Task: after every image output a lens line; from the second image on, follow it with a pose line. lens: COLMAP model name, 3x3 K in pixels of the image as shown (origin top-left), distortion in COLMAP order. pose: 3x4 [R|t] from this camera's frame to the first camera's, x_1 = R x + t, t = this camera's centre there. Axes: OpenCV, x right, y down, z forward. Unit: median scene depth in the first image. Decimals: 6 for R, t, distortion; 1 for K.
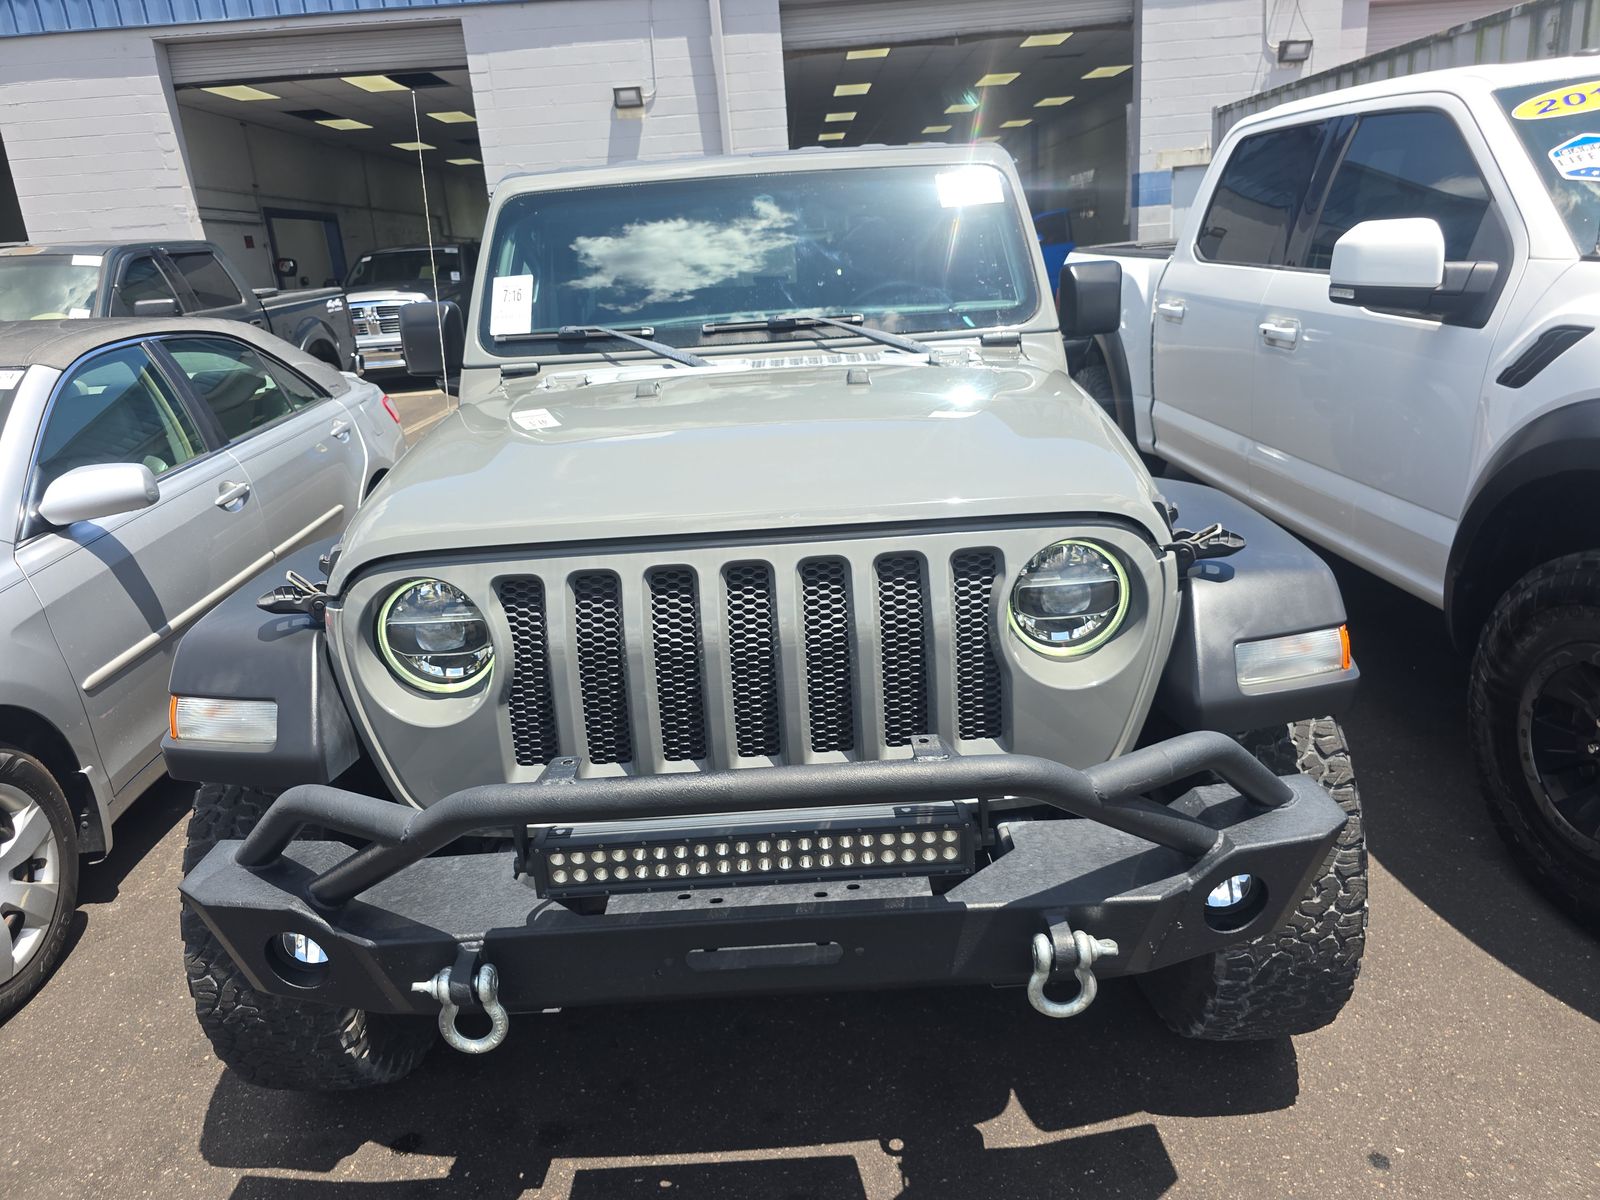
lens RADIAL K [[1085.9, 0, 807.6], [0, 1085.9, 605.6], [0, 0, 1]] dist [0.035517, -0.030474]
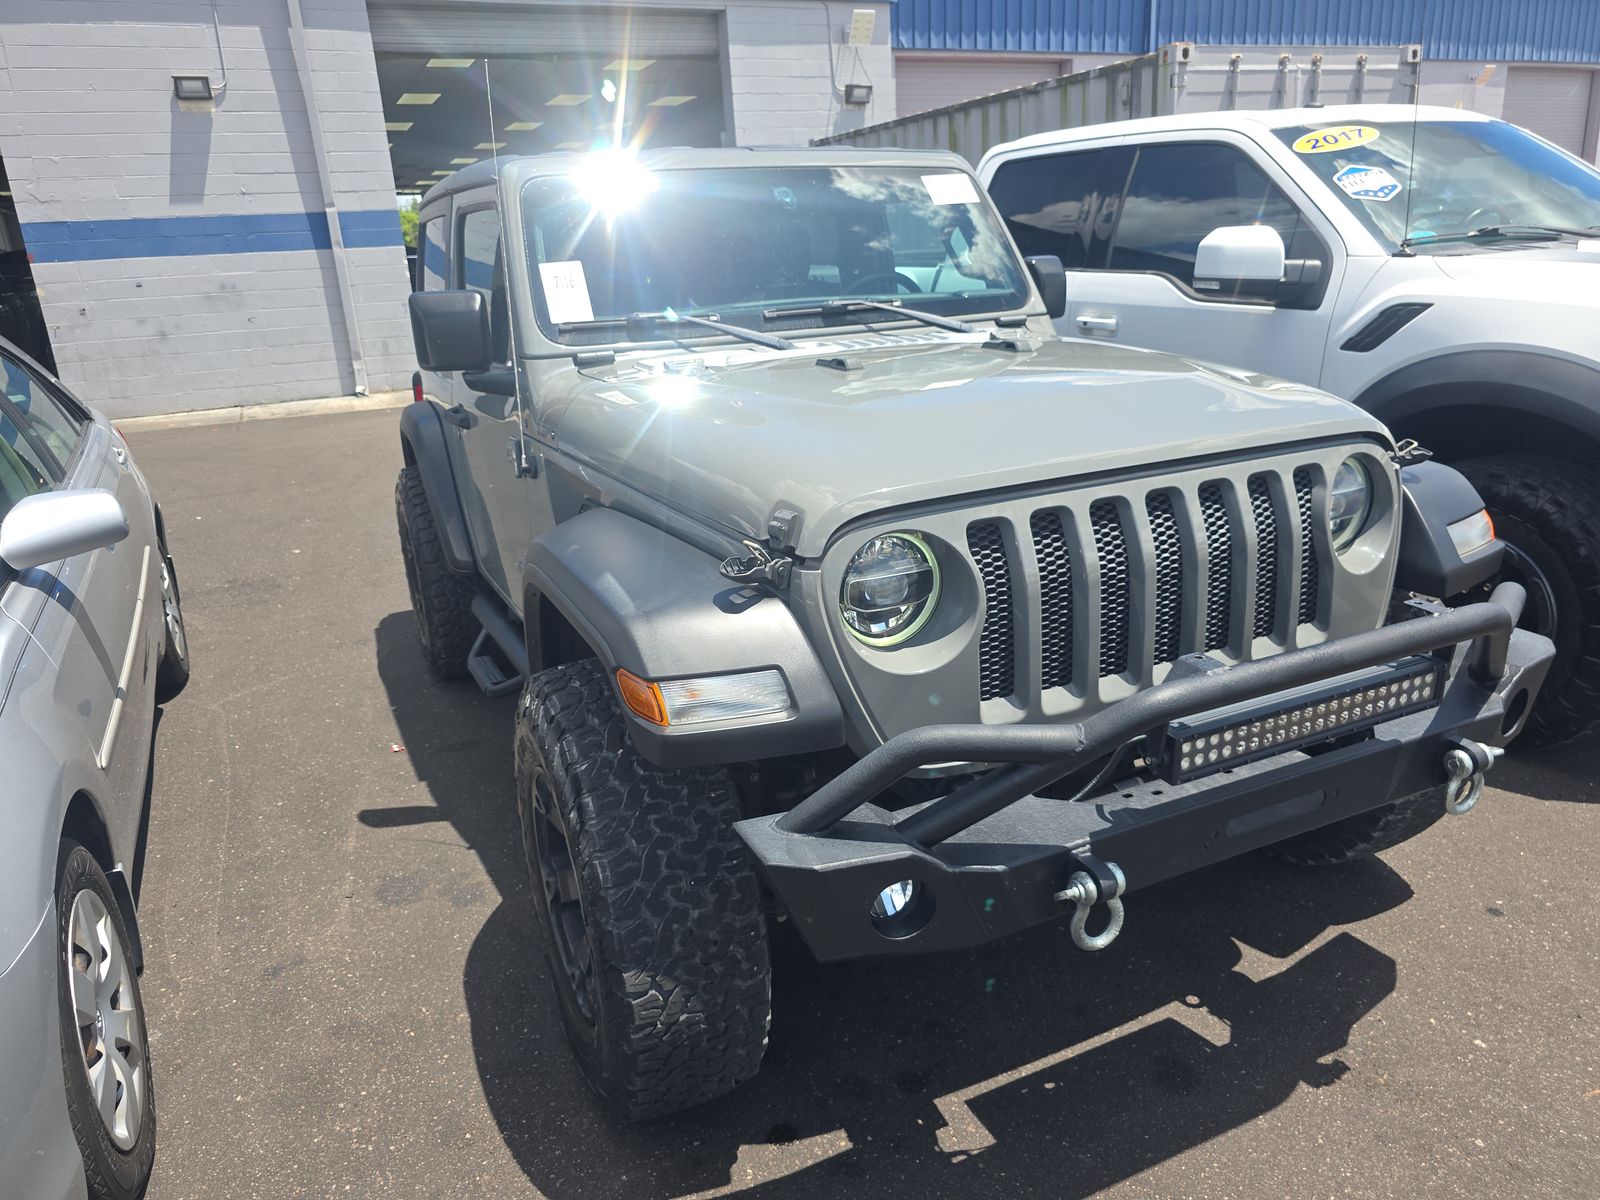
lens RADIAL K [[1085.9, 0, 813.0], [0, 1085.9, 604.7], [0, 0, 1]] dist [0.035517, -0.030474]
pose [[0.909741, -0.113911, 0.399244, -0.494460], [0.122151, 0.992500, 0.004834, 0.016759], [-0.396800, 0.044370, 0.916832, 0.057139]]
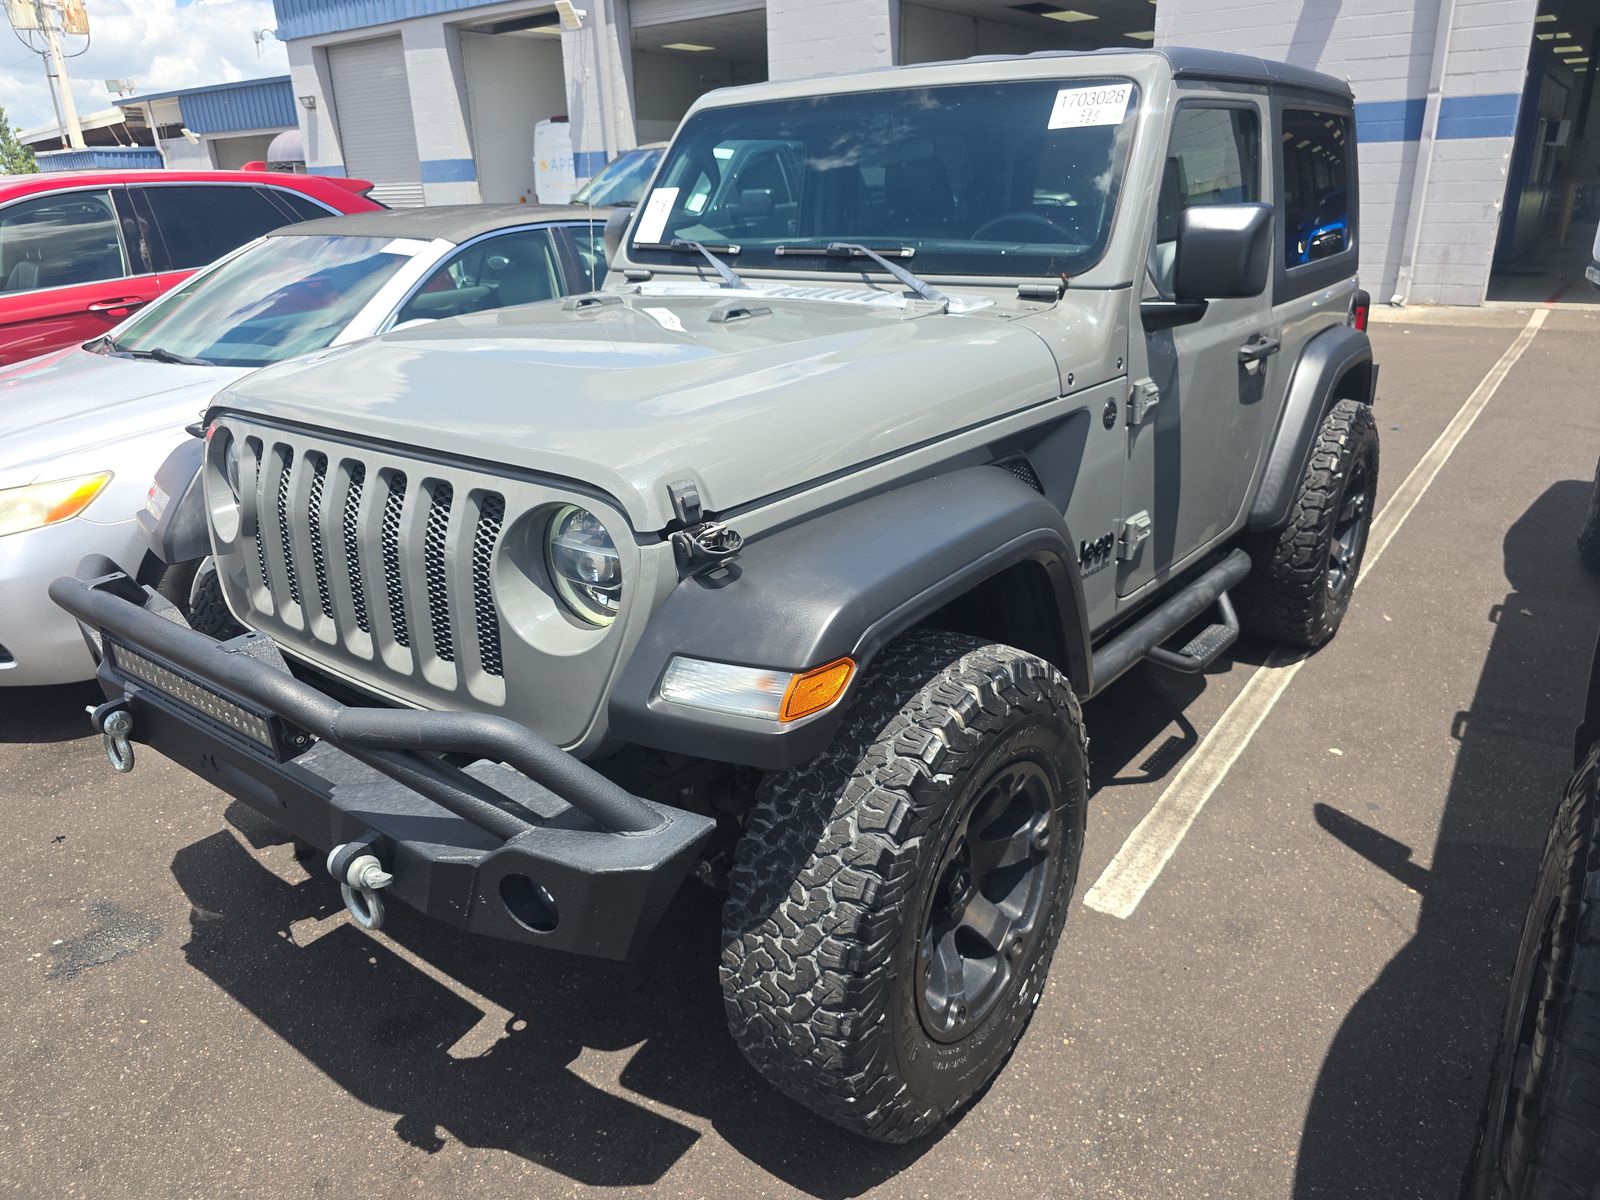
lens RADIAL K [[1085.9, 0, 783.7], [0, 1085.9, 599.5], [0, 0, 1]] dist [0.035517, -0.030474]
pose [[0.785376, 0.259922, -0.561805, 0.558963], [-0.213984, 0.965620, 0.147611, -0.094432], [0.580858, 0.004287, 0.813994, 0.187925]]
